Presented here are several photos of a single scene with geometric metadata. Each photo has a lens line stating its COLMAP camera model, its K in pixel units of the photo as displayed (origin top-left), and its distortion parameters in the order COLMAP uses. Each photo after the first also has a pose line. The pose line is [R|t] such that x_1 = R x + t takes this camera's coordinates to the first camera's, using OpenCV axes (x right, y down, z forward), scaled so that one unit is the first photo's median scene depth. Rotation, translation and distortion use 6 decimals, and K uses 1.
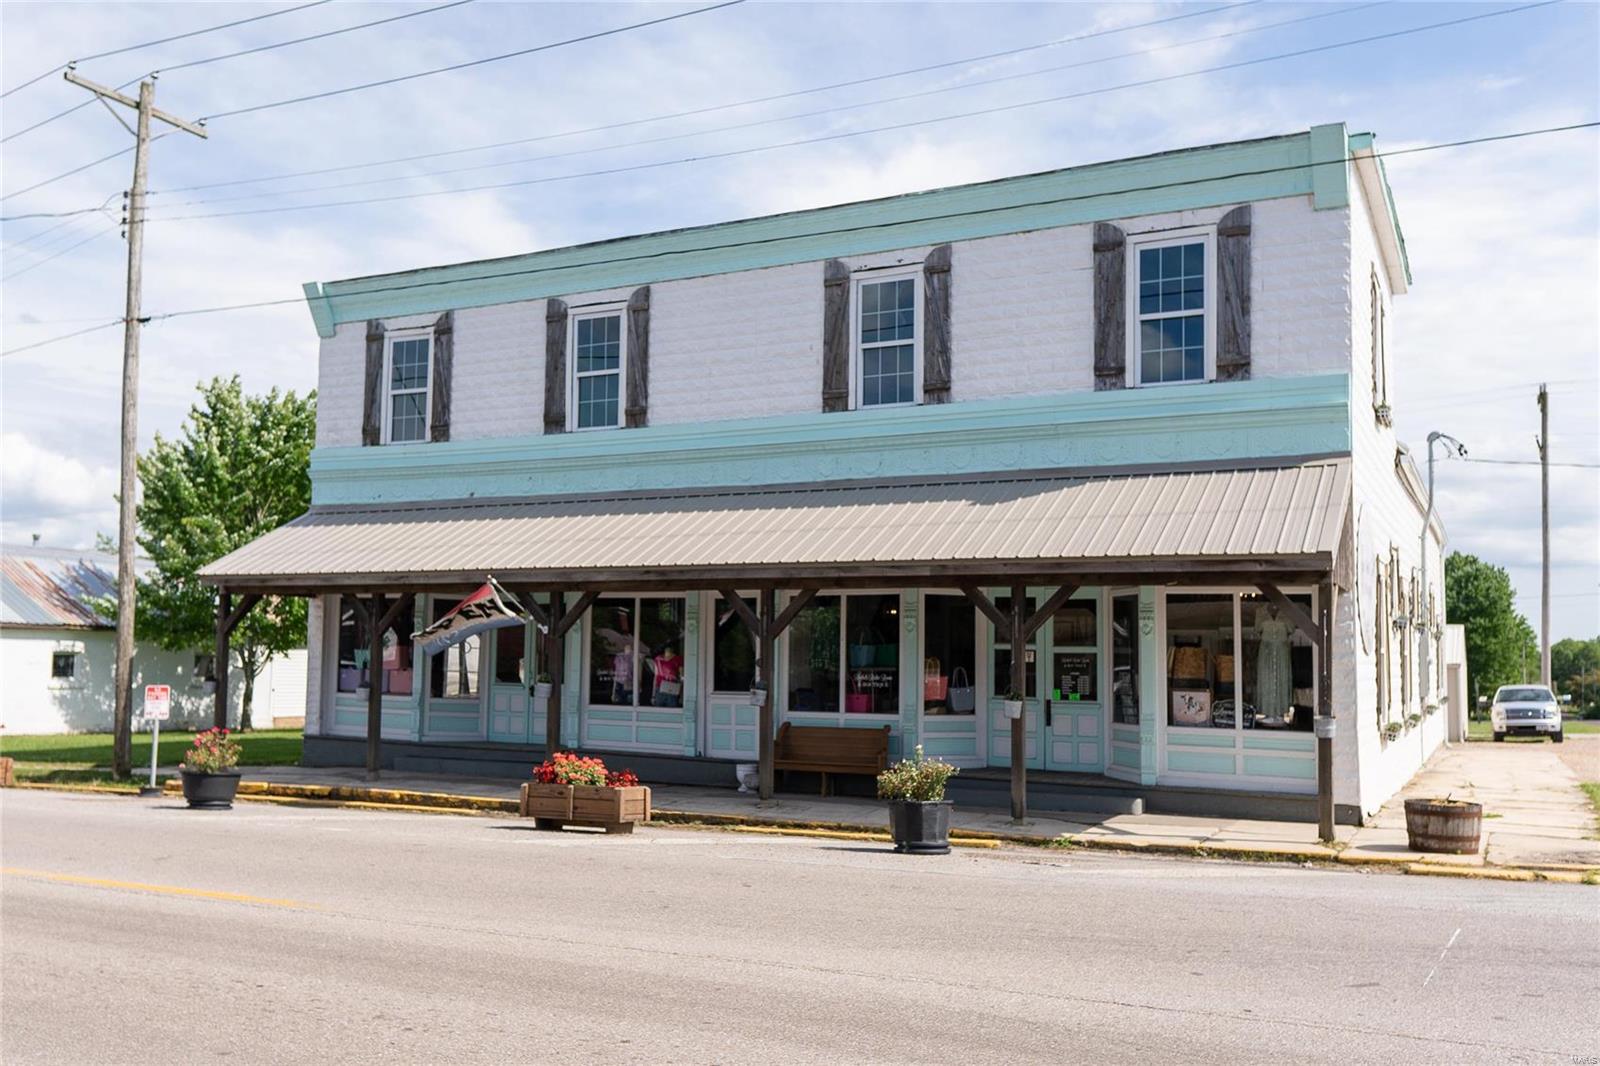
lens RADIAL K [[1398.9, 0, 800.0], [0, 1398.9, 533.0], [0, 0, 1]] dist [-0.000747, 0.001392]
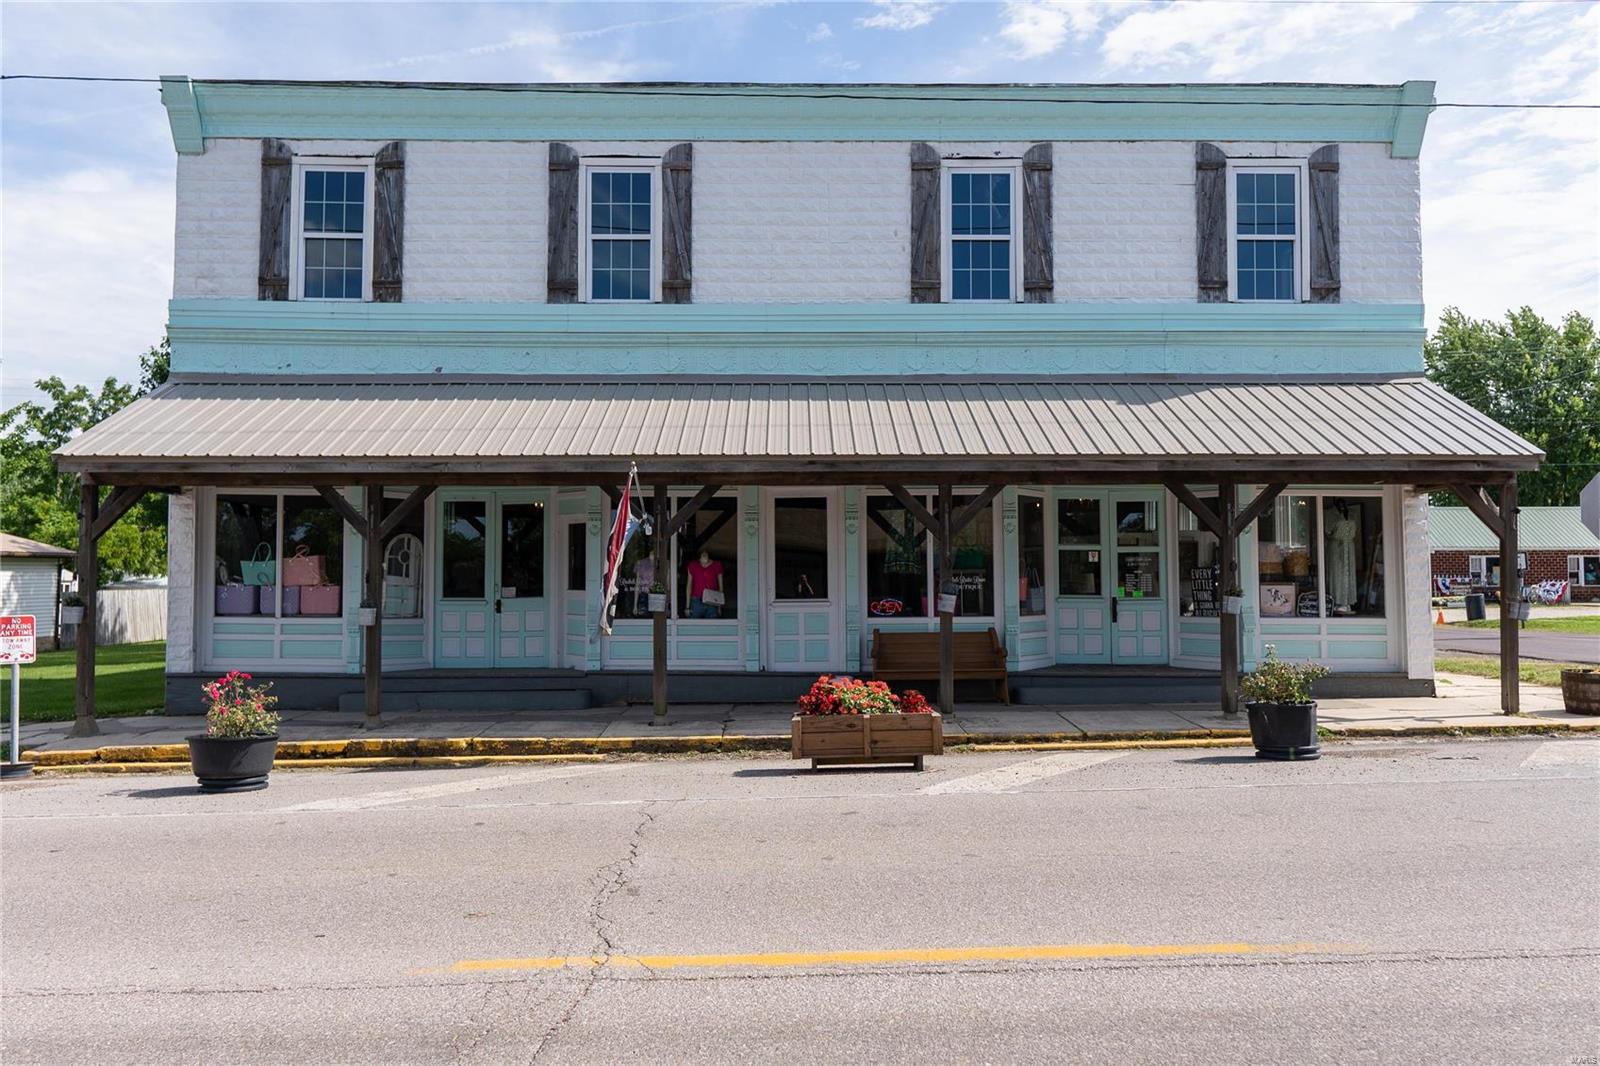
lens RADIAL K [[1286.6, 0, 801.7], [0, 1286.6, 466.7], [0, 0, 1]] dist [0.028408, -0.119325]
pose [[0.874444, 0.015580, 0.484876, -0.468984], [-0.026952, 0.999501, 0.016492, 0.012733], [-0.484377, -0.027490, 0.874427, 0.266931]]
